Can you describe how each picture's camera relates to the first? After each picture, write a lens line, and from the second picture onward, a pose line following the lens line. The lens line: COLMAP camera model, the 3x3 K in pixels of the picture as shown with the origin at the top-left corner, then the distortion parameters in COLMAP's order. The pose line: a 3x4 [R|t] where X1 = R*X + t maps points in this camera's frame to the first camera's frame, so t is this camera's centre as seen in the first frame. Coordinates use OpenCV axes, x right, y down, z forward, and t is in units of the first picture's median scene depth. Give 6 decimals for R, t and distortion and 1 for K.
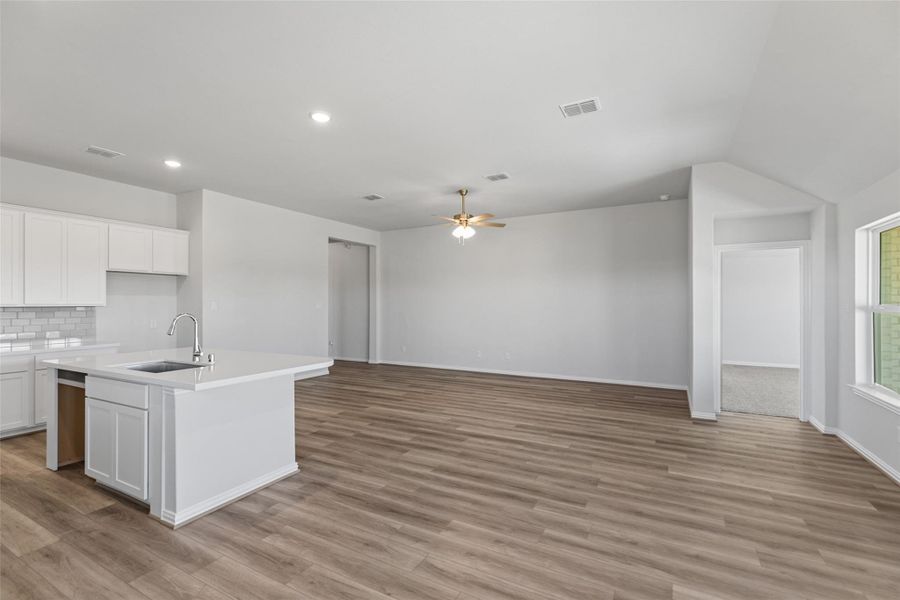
lens RADIAL K [[399.9, 0, 453.6], [0, 399.9, 303.4], [0, 0, 1]] dist [0.001388, 0.000099]
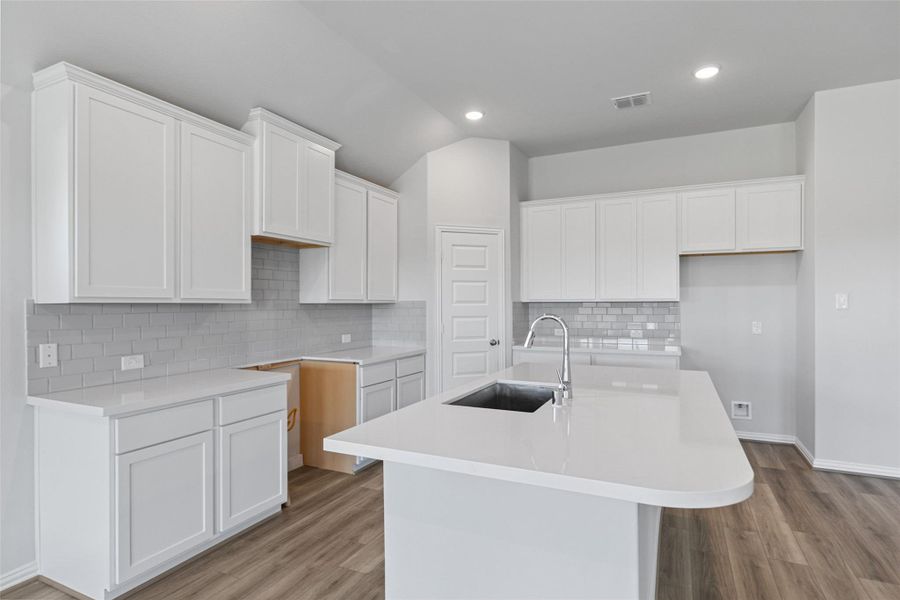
lens RADIAL K [[476.9, 0, 448.8], [0, 476.9, 302.2], [0, 0, 1]] dist [0.000940, 0.000186]
pose [[0.045970, 0.002319, -0.998940, 0.022528], [0.005655, 0.999981, 0.002581, 0.004381], [0.998927, -0.005767, 0.045956, 0.574862]]
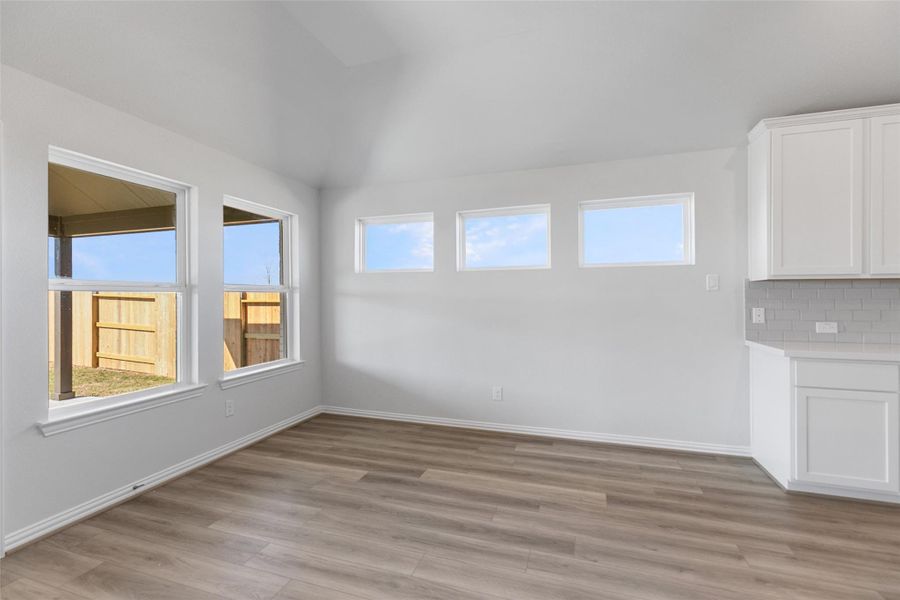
lens RADIAL K [[402.3, 0, 450.0], [0, 402.3, 300.0], [0, 0, 1]] dist [0.003597, 0.000382]
pose [[-0.985108, 0.005826, -0.171840, 0.097870], [0.005368, 0.999981, 0.003133, 0.031122], [0.171855, 0.002164, -0.985120, 0.730290]]
